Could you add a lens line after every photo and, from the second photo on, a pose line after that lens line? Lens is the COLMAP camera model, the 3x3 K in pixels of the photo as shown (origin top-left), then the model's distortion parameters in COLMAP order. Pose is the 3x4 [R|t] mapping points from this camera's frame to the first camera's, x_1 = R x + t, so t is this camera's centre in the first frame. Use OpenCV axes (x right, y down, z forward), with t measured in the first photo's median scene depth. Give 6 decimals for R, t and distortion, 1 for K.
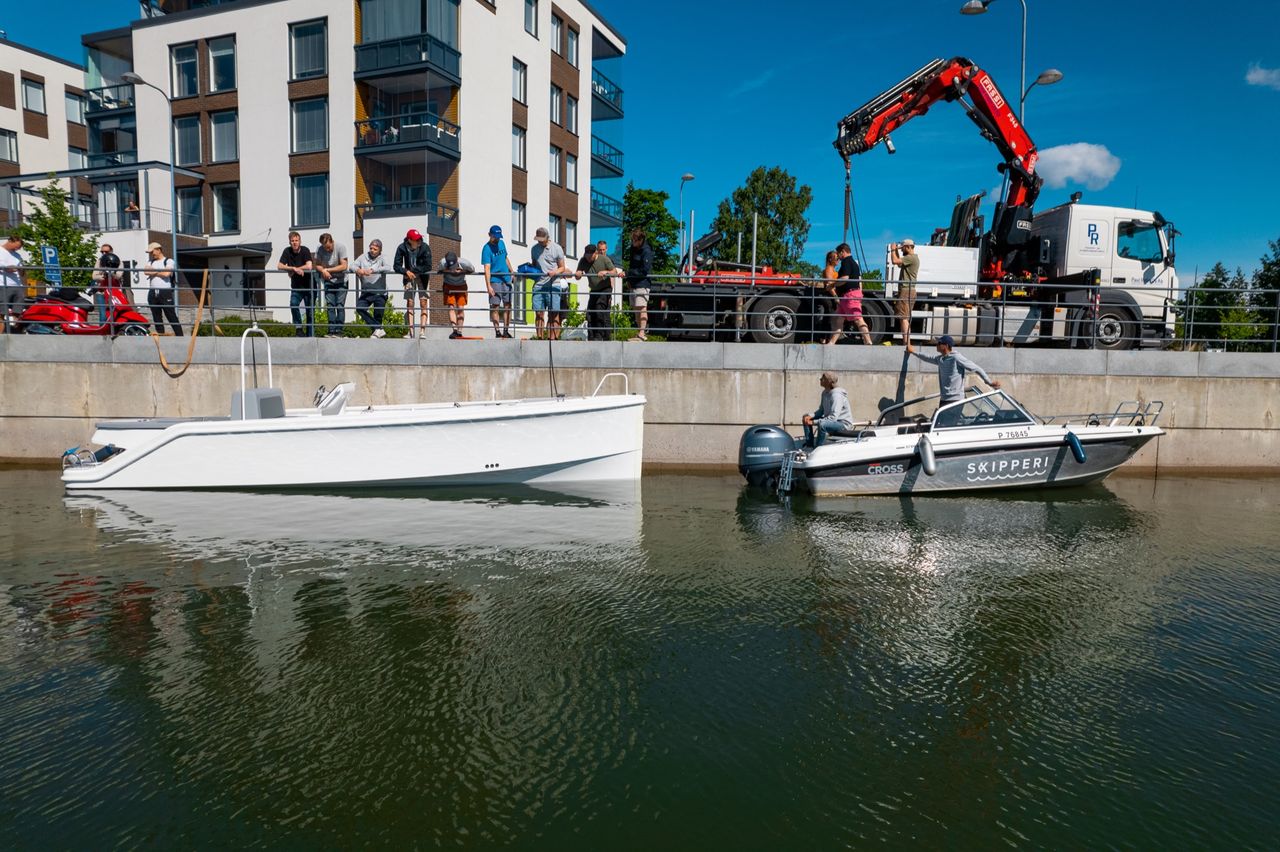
lens RADIAL K [[815.3, 0, 632.9], [0, 815.3, 424.3], [0, 0, 1]] dist [-0.028104, 0.002543]
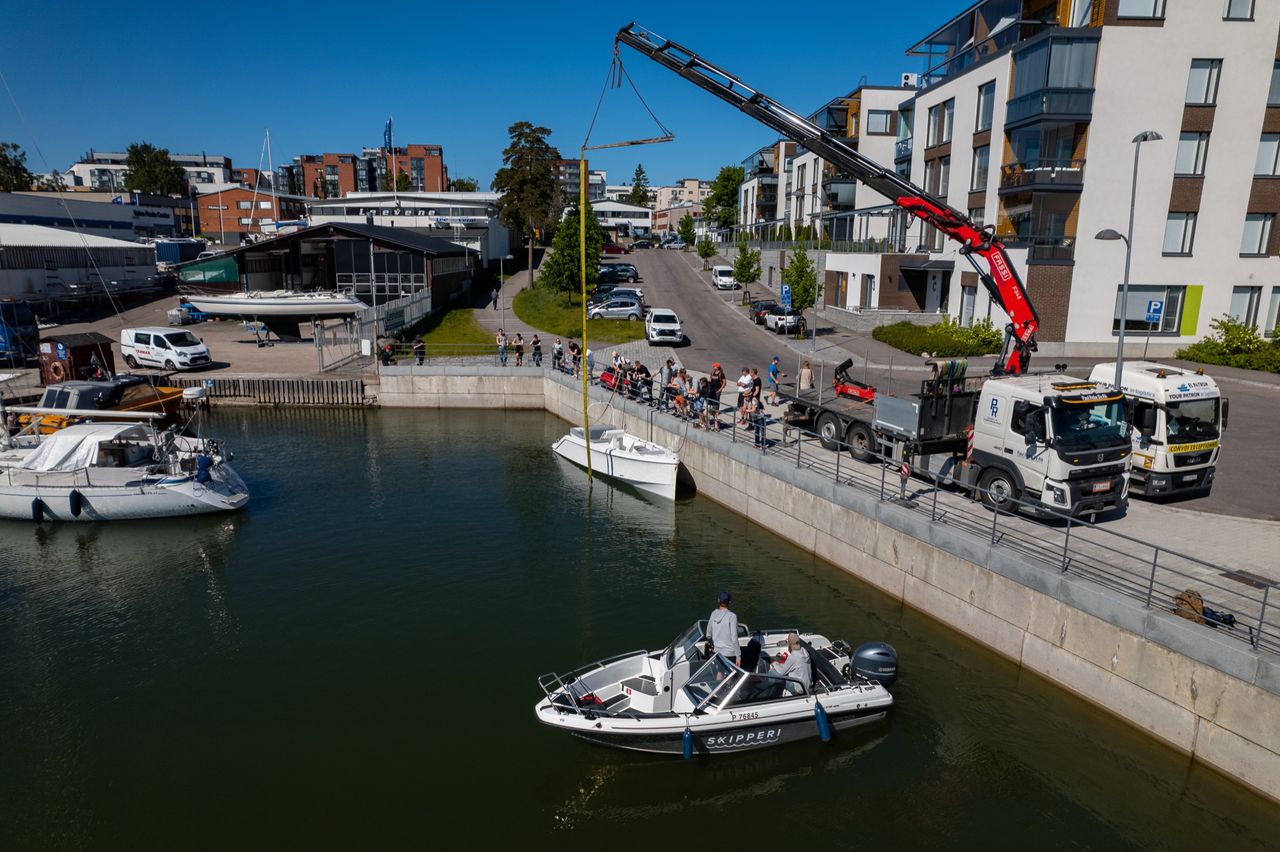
lens RADIAL K [[815.3, 0, 636.5], [0, 815.3, 426.5], [0, 0, 1]] dist [-0.028104, 0.002543]
pose [[0.402979, 0.187113, -0.895877, 0.590642], [-0.085185, 0.982296, 0.166844, -0.149938], [0.911236, 0.009081, 0.411784, 0.015345]]
